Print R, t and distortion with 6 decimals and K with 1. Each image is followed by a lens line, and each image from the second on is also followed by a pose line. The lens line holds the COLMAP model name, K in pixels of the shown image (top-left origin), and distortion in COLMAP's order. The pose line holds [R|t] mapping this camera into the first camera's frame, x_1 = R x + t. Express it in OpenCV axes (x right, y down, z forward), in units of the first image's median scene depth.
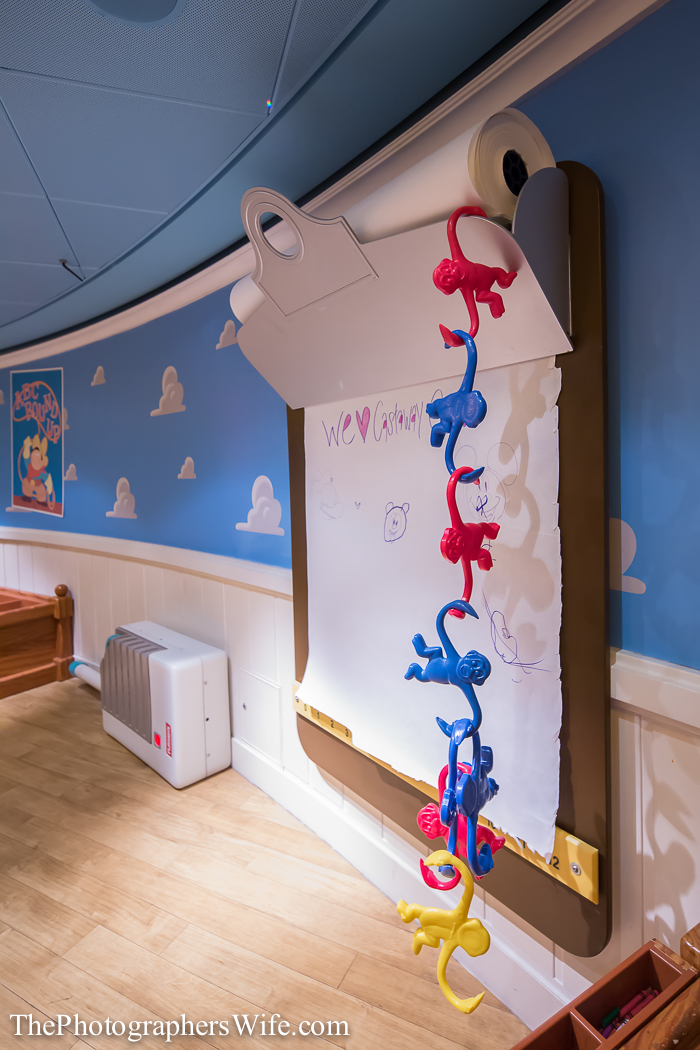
lens RADIAL K [[529.8, 0, 353.8], [0, 529.8, 467.8], [0, 0, 1]] dist [-0.002956, -0.002400]
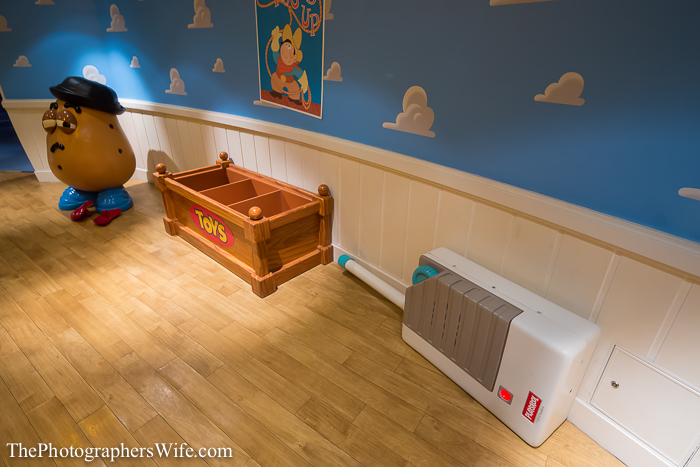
lens RADIAL K [[364.1, 0, 349.1], [0, 364.1, 224.6], [0, 0, 1]] dist [-0.003485, -0.001593]
pose [[0.983214, 0.116160, -0.140702, -0.371905], [-0.046206, 0.904539, 0.423880, -0.020514], [0.176508, -0.410264, 0.894723, 0.303658]]
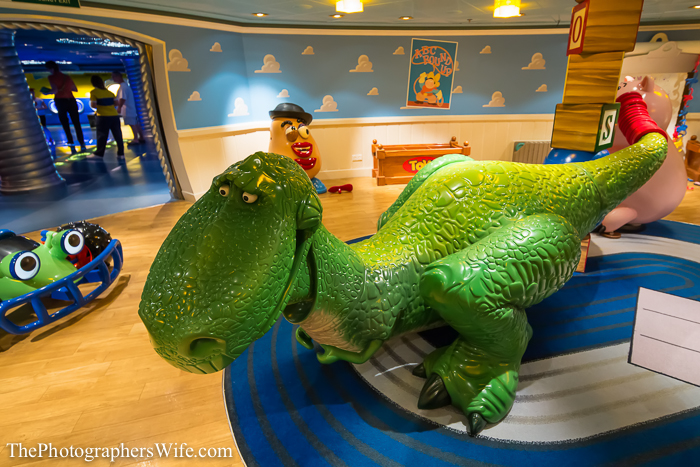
lens RADIAL K [[364.1, 0, 349.1], [0, 364.1, 224.6], [0, 0, 1]] dist [-0.003485, -0.001593]
pose [[0.774079, -0.200333, 0.600557, -2.001205], [-0.001903, 0.947873, 0.318643, 0.063142], [-0.633087, -0.247798, 0.733347, -0.076723]]
